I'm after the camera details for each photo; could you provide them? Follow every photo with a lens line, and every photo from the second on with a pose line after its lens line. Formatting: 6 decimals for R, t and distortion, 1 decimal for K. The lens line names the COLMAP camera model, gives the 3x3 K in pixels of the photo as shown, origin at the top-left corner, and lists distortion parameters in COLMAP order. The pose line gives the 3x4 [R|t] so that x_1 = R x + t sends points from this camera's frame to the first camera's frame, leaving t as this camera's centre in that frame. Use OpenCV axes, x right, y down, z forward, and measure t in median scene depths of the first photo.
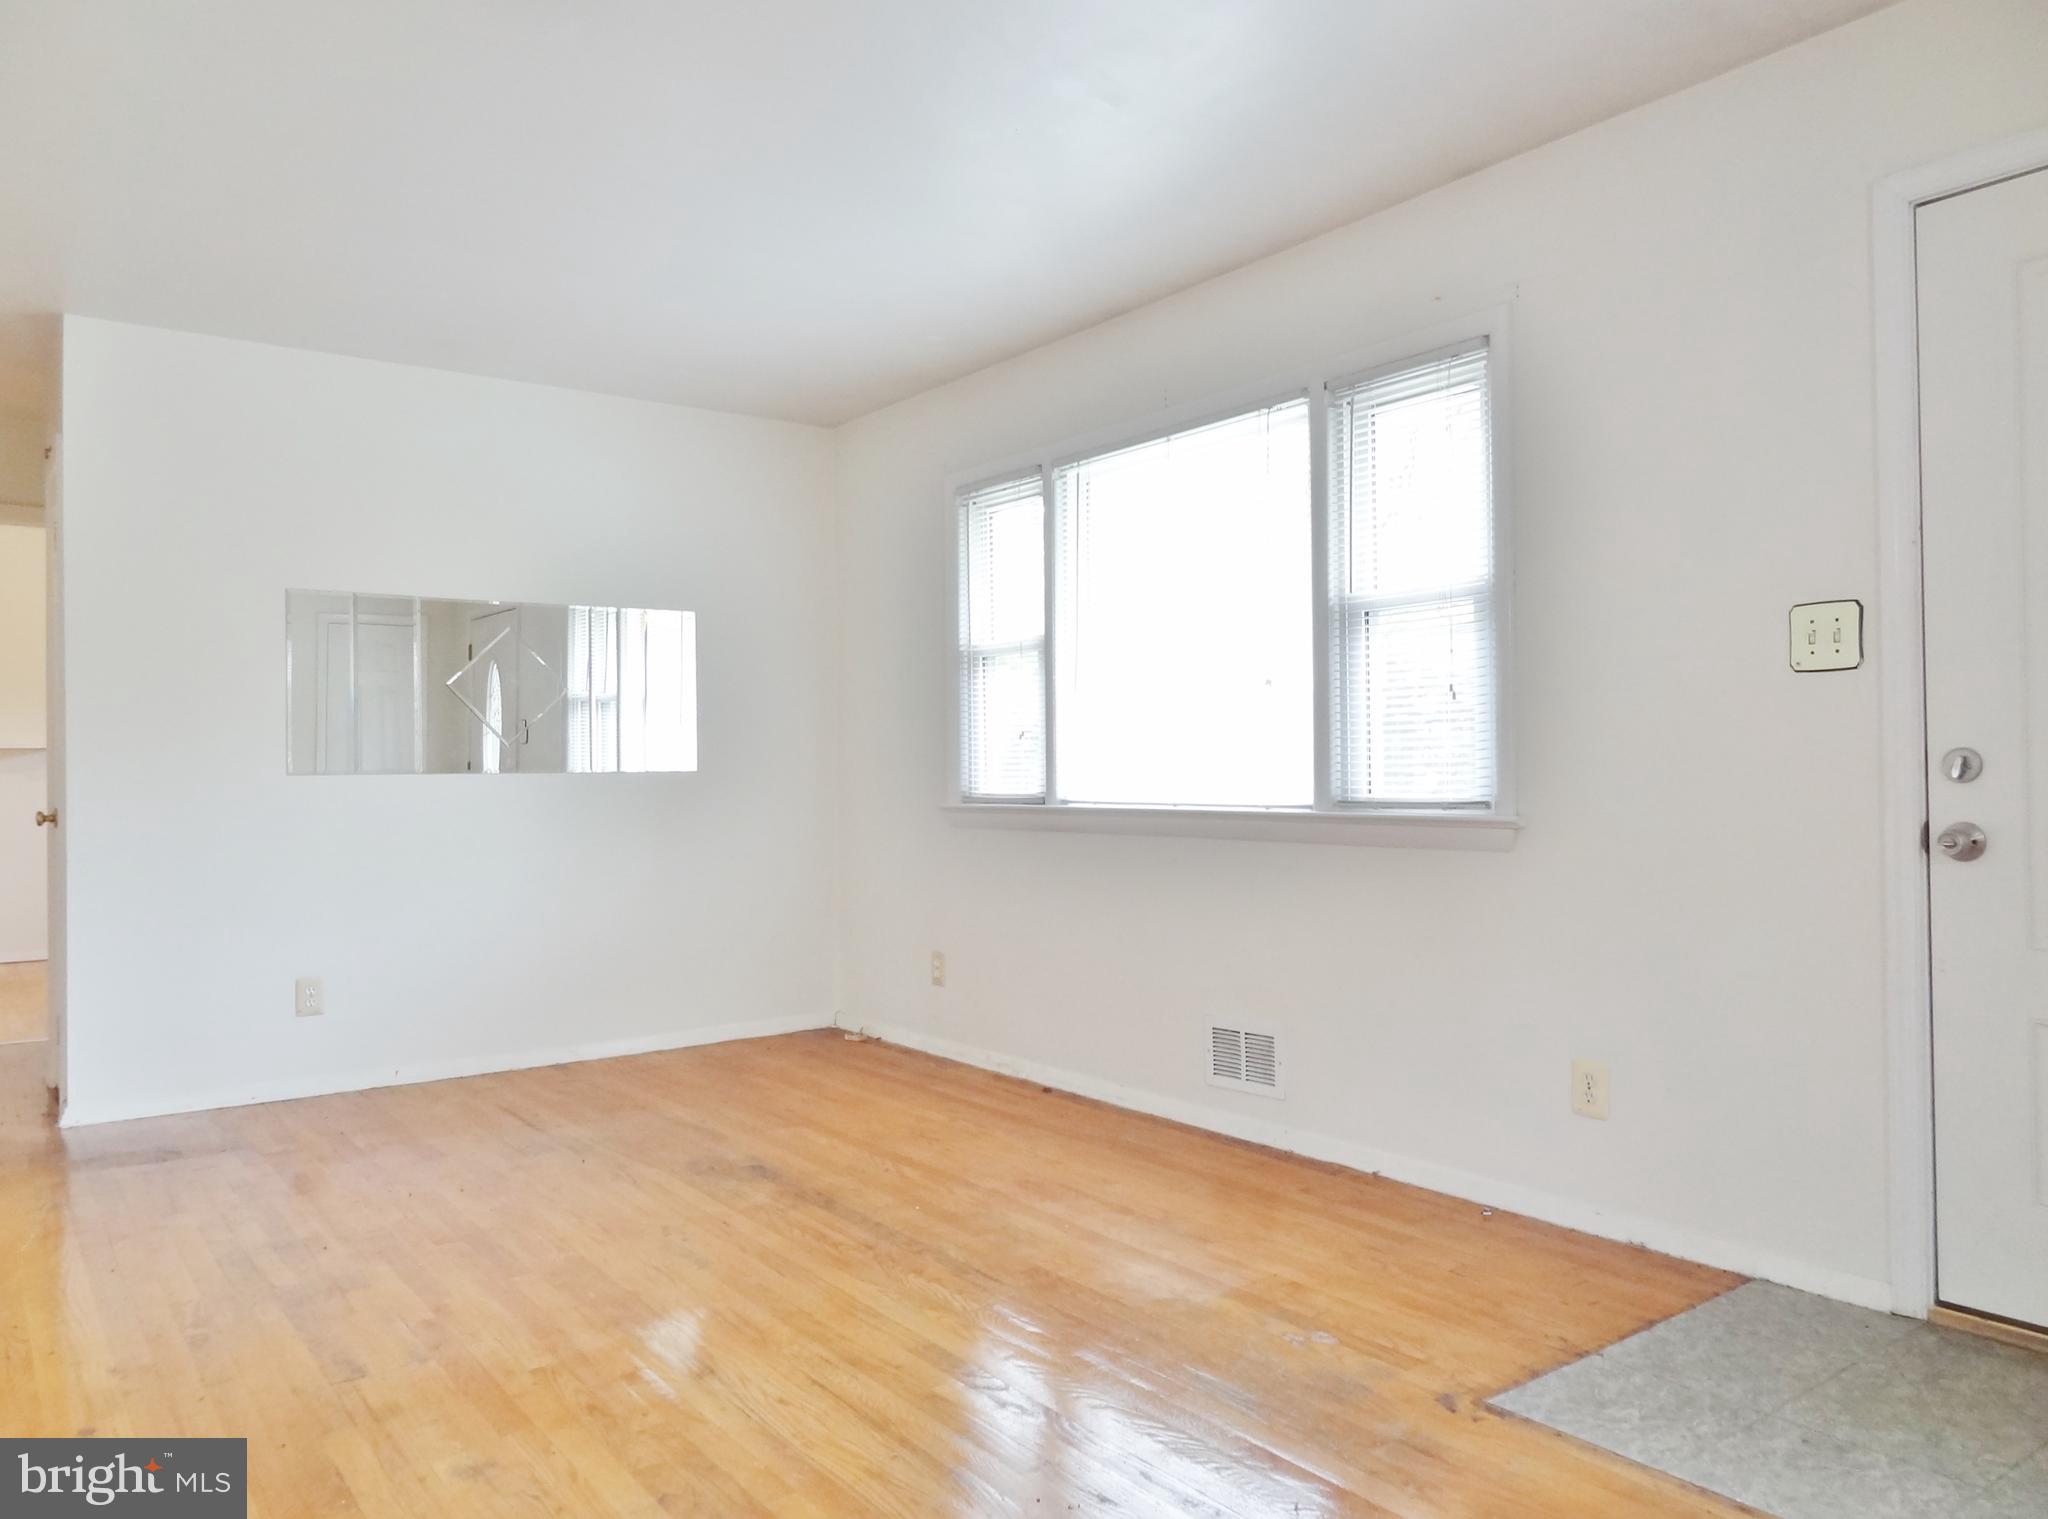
lens RADIAL K [[1525.1, 0, 1024.0], [0, 1525.1, 759.5], [0, 0, 1]] dist [0.001065, 0.000611]
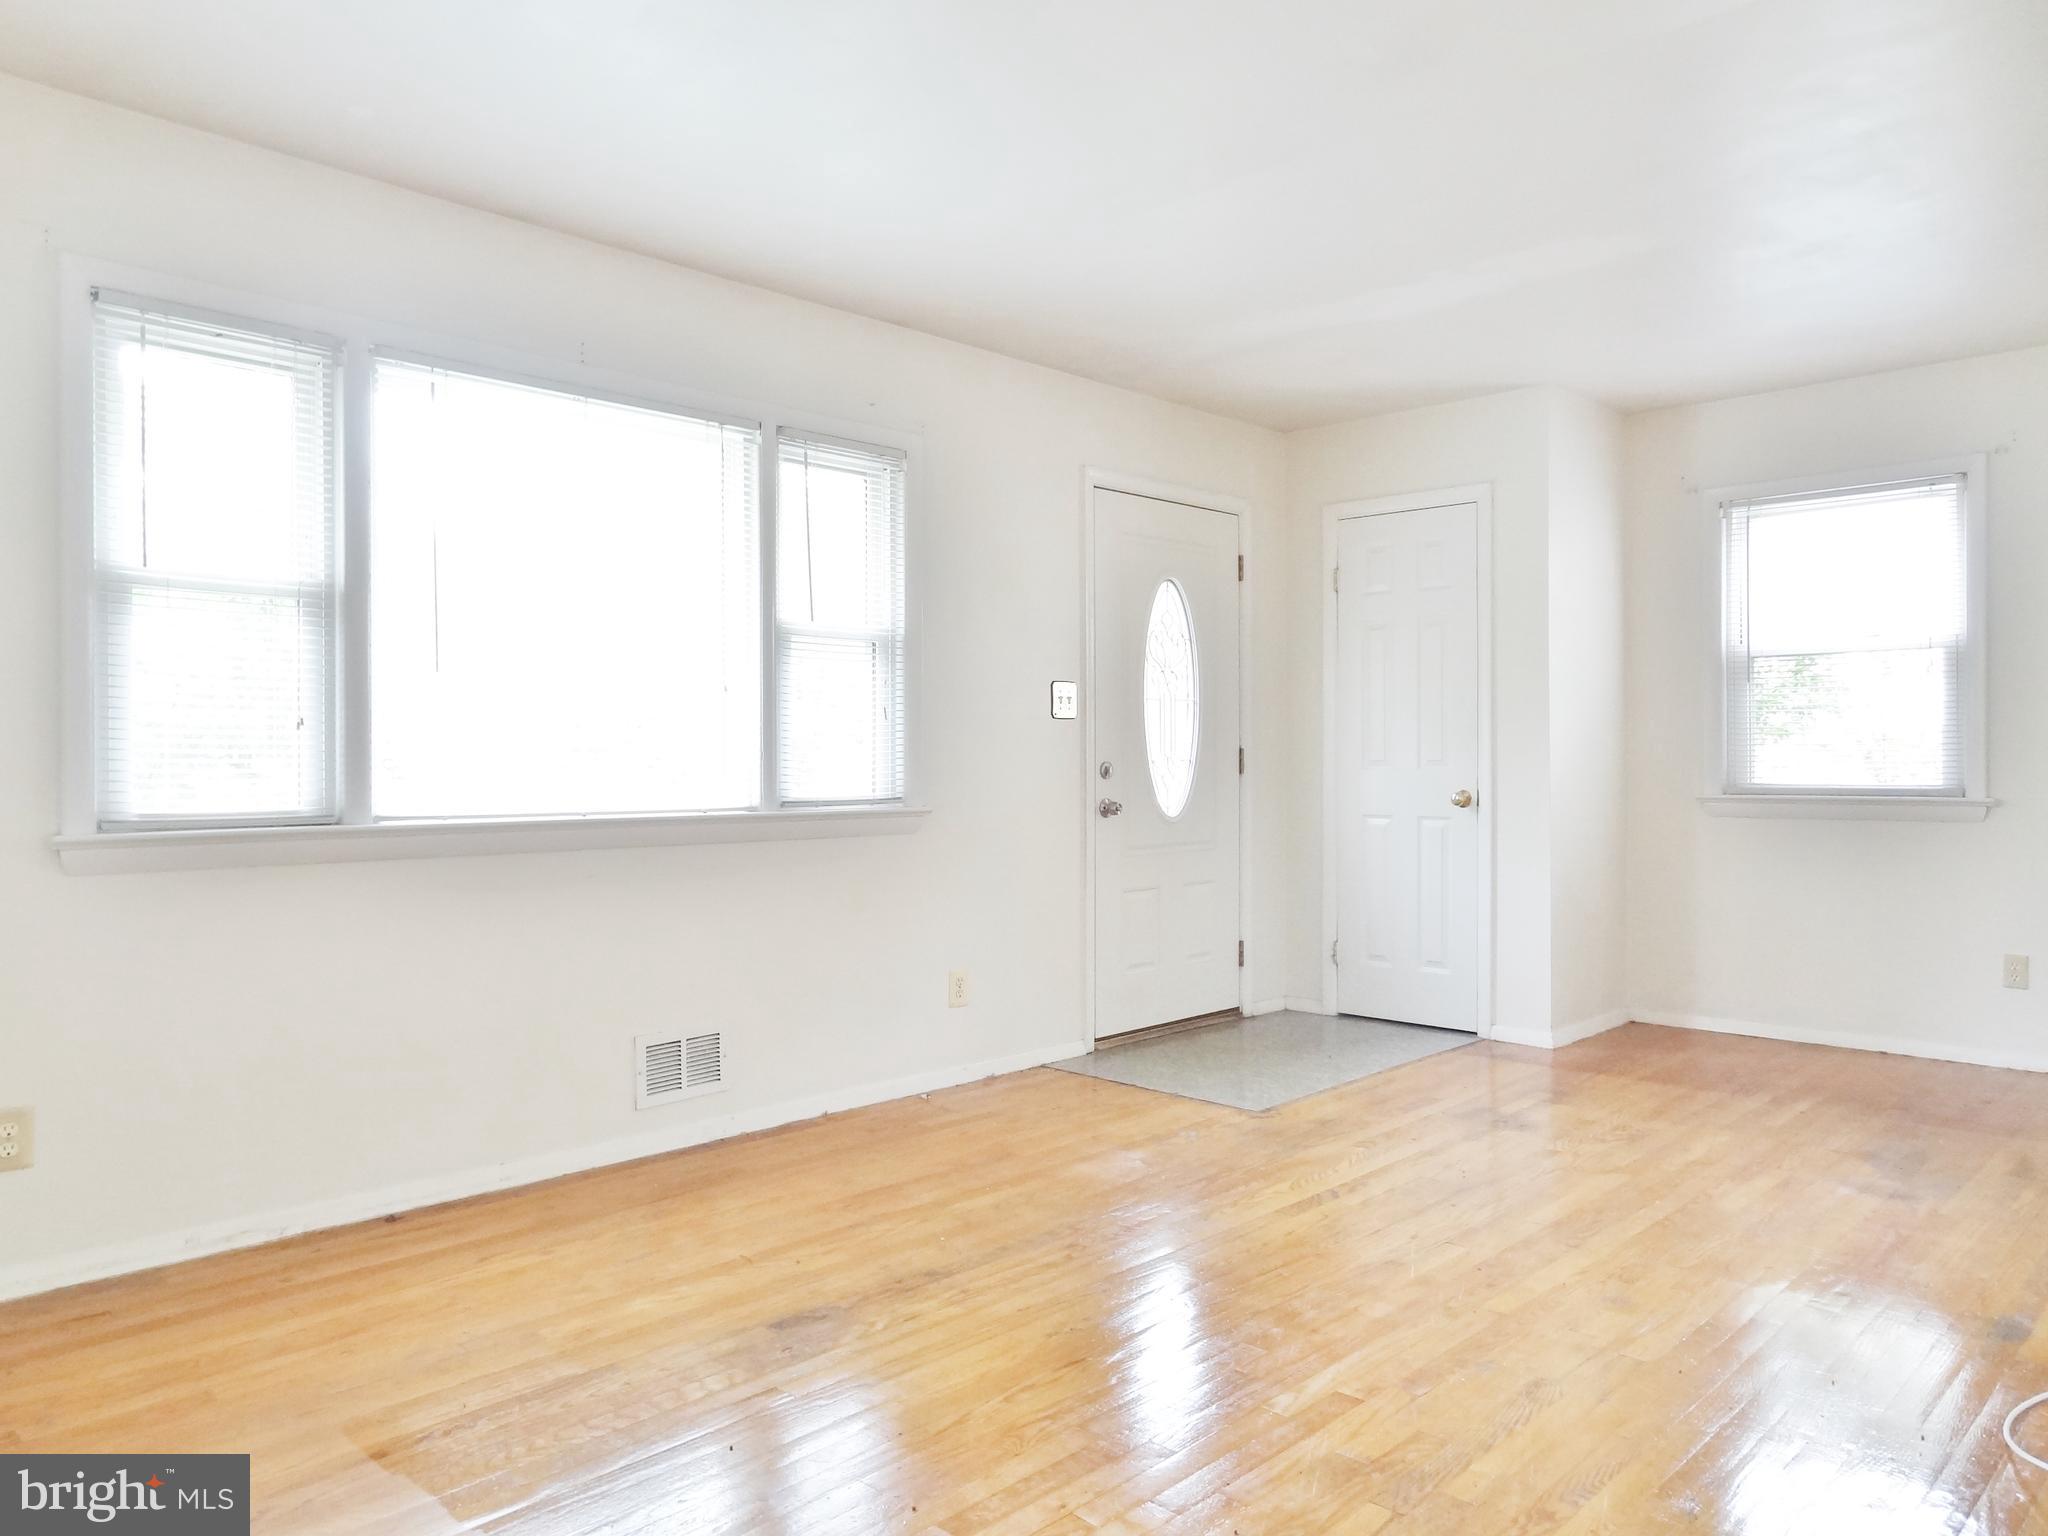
lens RADIAL K [[1439.4, 0, 1024.0], [0, 1439.4, 768.0], [0, 0, 1]] dist [-0.042680, -0.000809]
pose [[-0.191060, 0.007994, 0.981546, -0.867631], [-0.000511, 0.999966, -0.008244, 0.011226], [-0.981578, -0.002077, -0.191049, 1.028394]]
